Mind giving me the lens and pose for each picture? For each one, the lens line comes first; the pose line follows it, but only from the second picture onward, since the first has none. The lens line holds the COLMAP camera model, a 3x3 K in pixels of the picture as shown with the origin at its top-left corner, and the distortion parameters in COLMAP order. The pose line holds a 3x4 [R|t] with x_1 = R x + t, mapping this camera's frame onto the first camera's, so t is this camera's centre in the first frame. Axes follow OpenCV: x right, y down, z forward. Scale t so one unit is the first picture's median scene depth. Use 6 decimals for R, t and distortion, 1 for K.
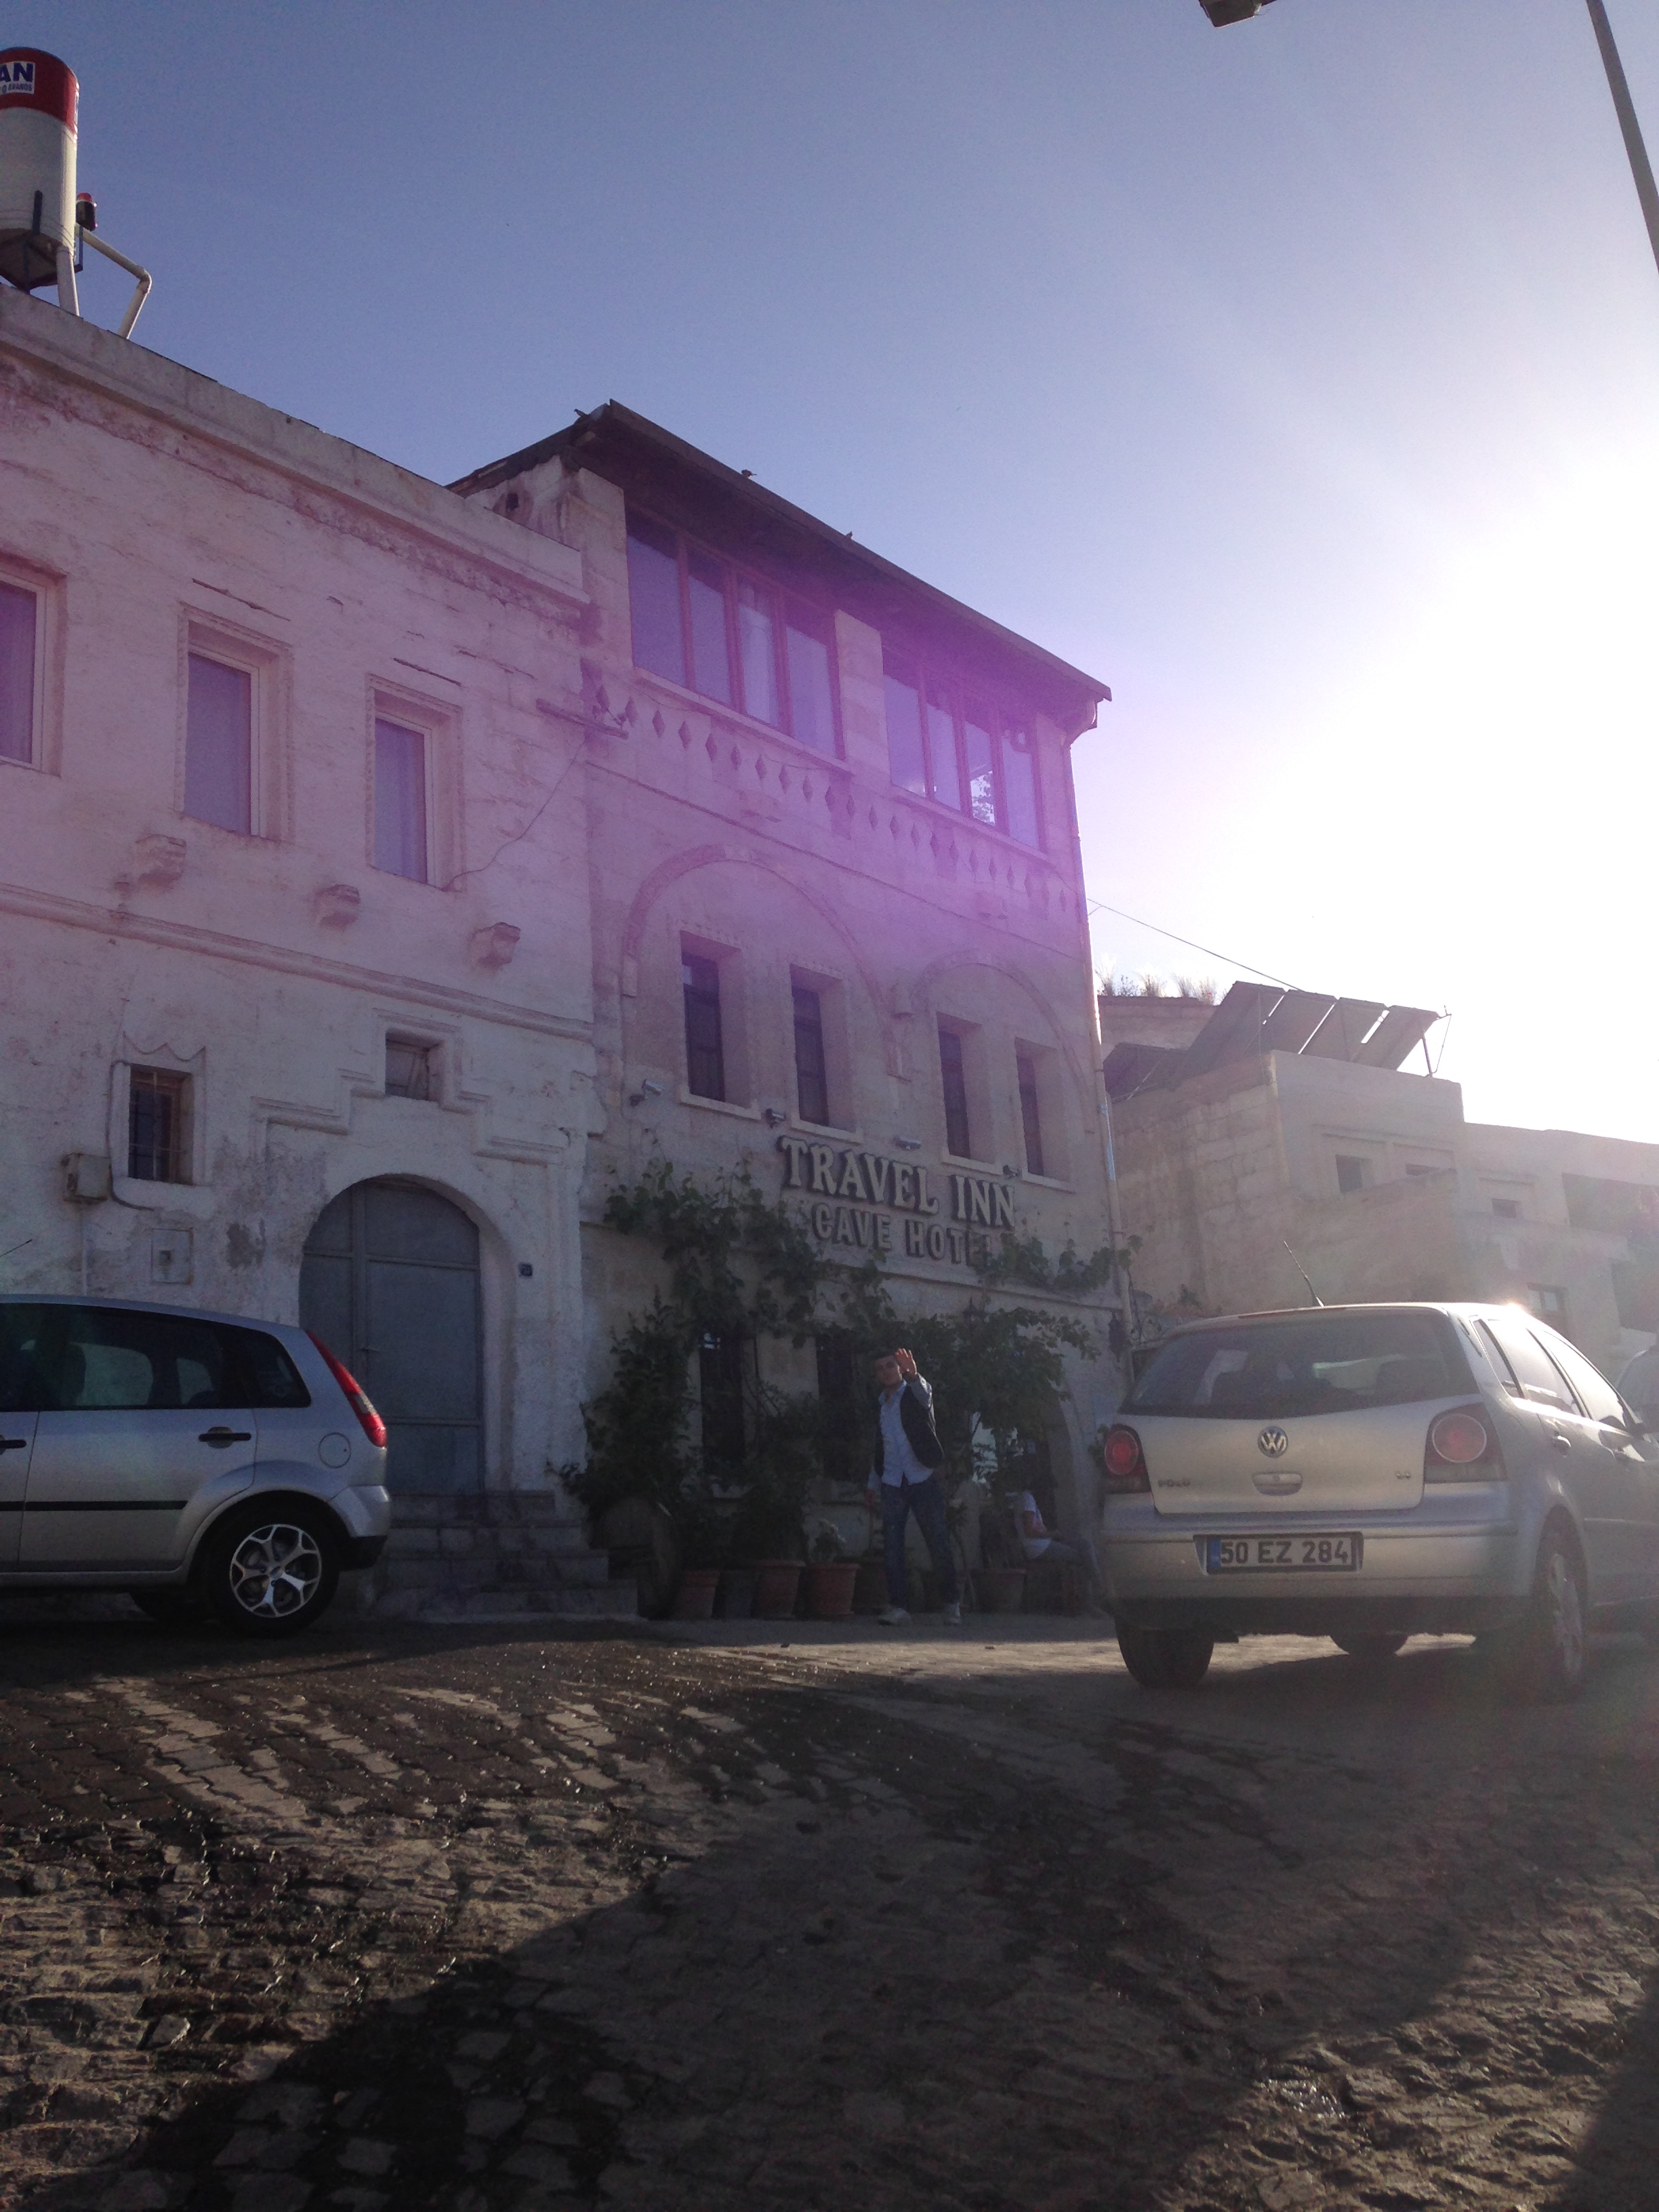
lens RADIAL K [[2100.4, 0, 837.3], [0, 2100.4, 1102.2], [0, 0, 1]] dist [0.102877, 0.000000]
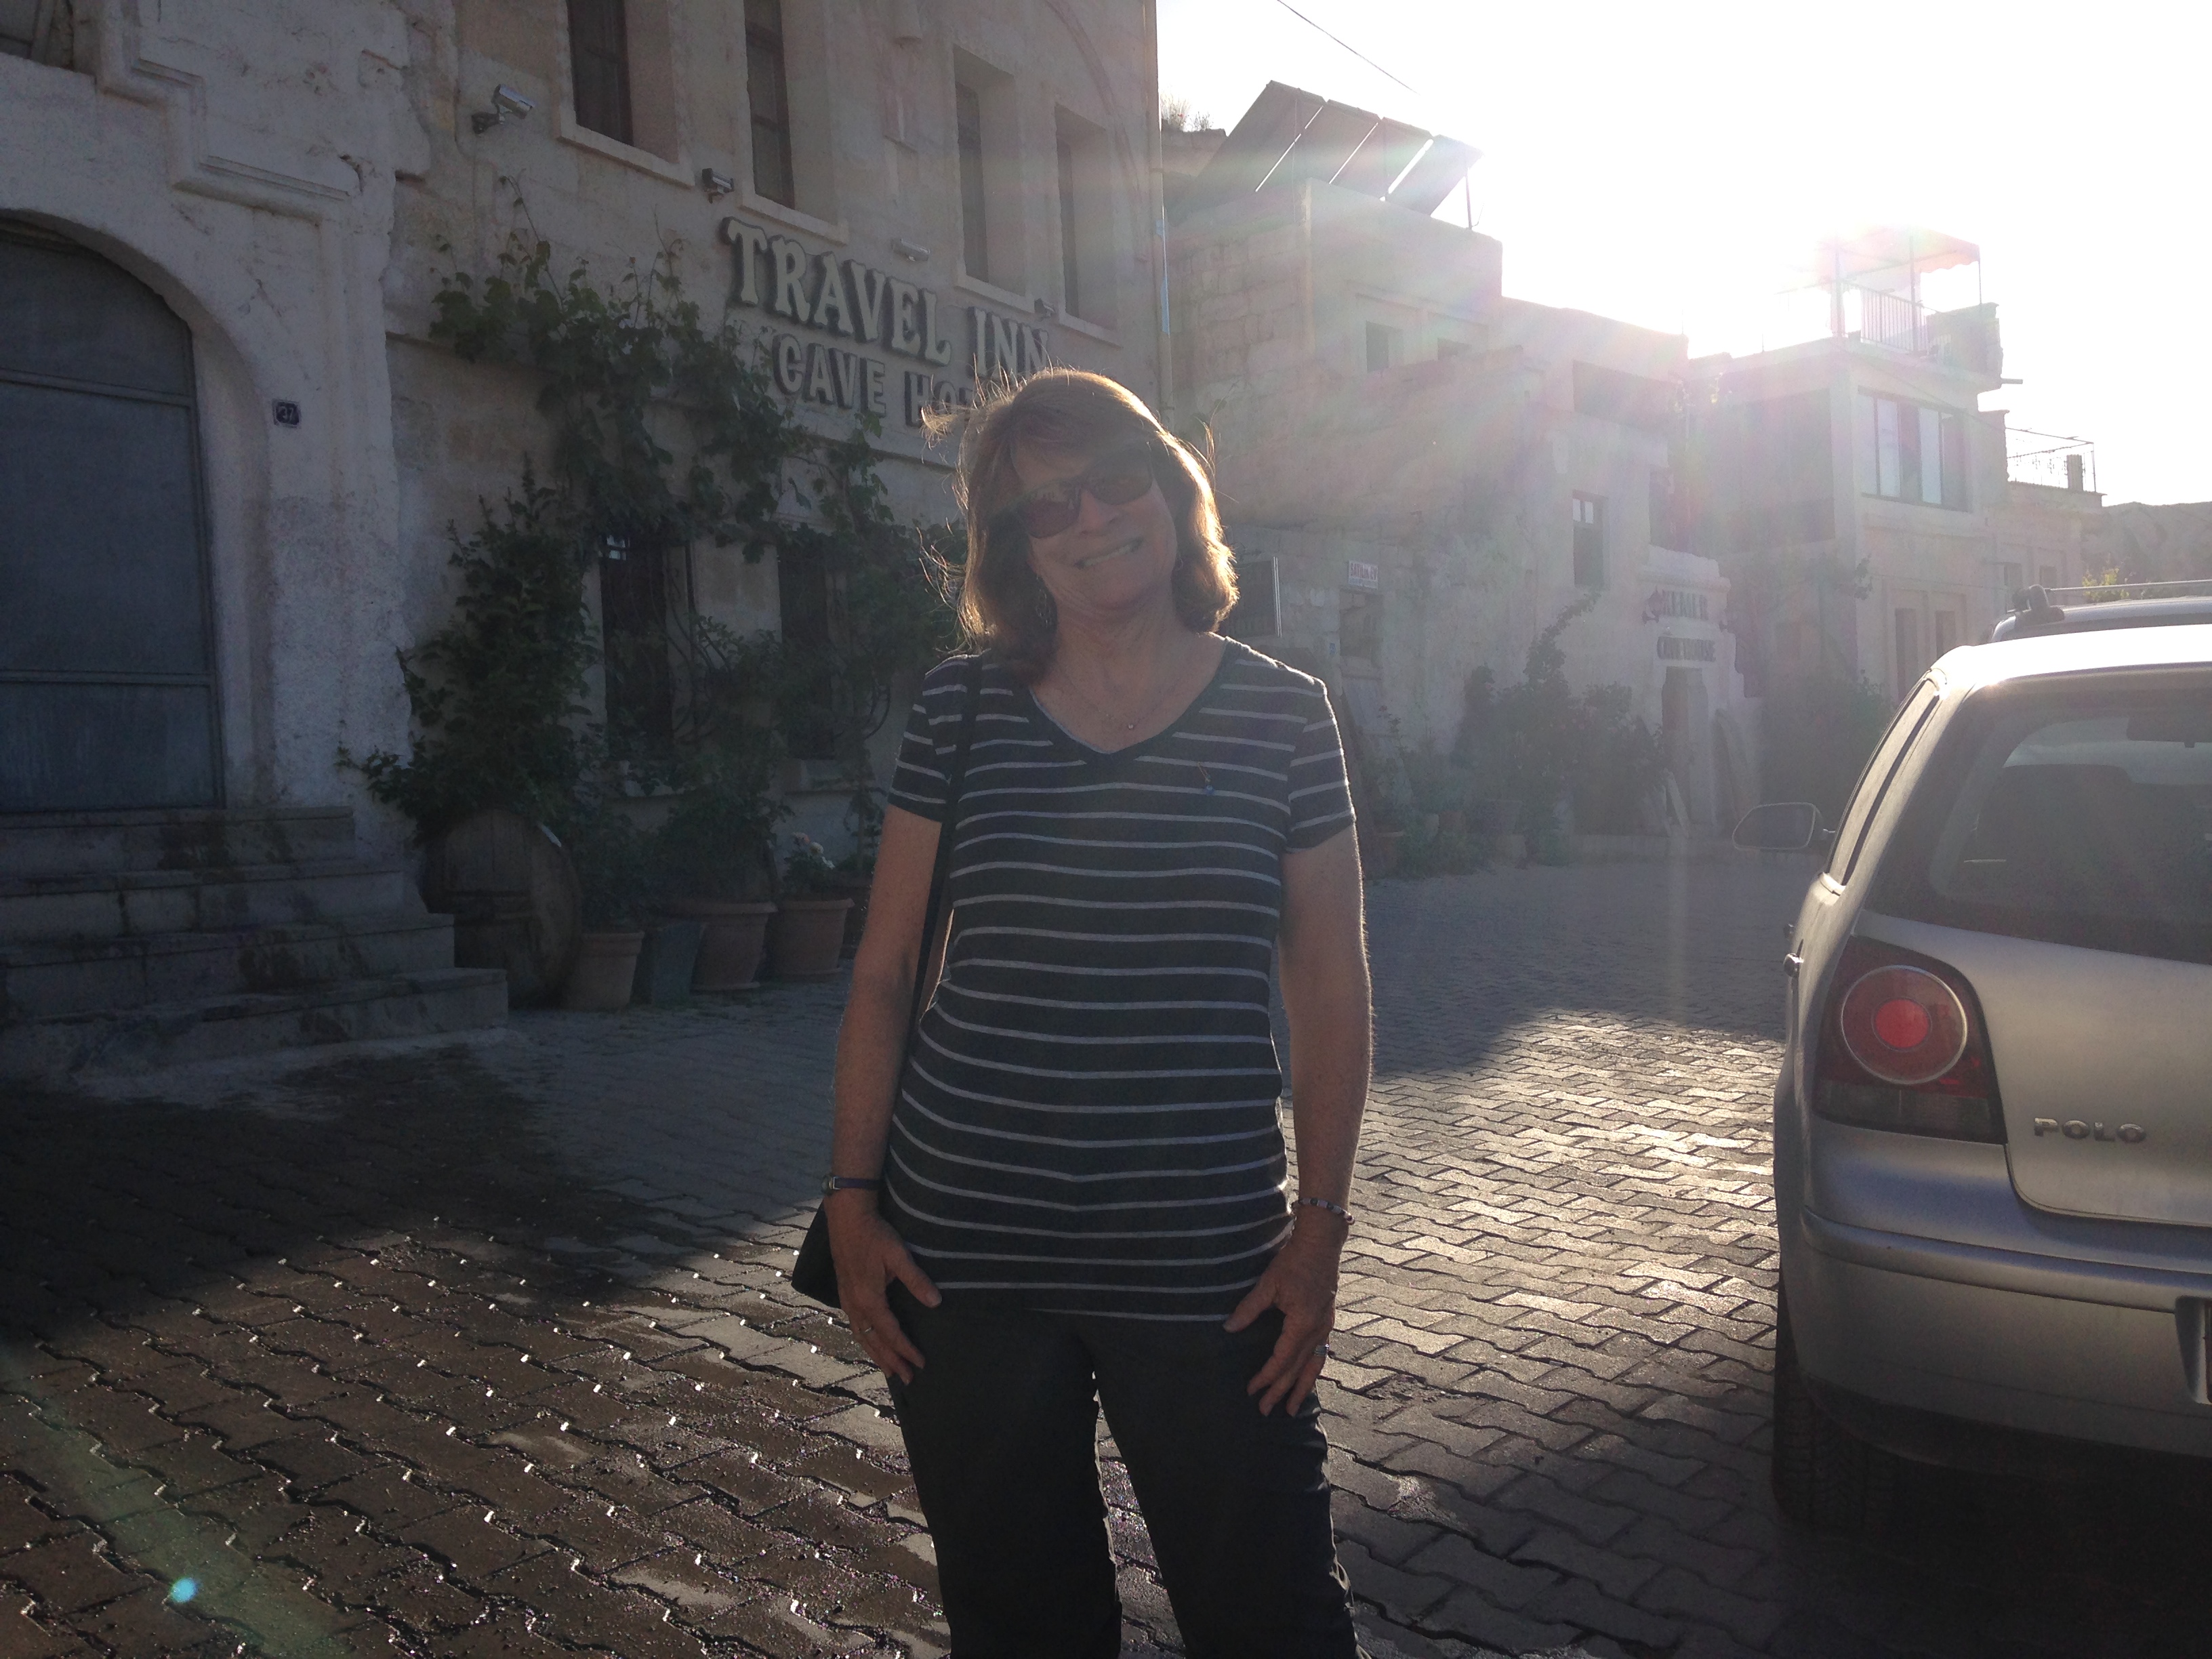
lens RADIAL K [[2100.4, 0, 1098.7], [0, 2100.4, 849.6], [0, 0, 1]] dist [0.102877, 0.000000]
pose [[0.980802, 0.015842, 0.194360, -0.041510], [-0.067636, 0.962459, 0.262864, 0.025272], [-0.182900, -0.270964, 0.945054, 0.362801]]
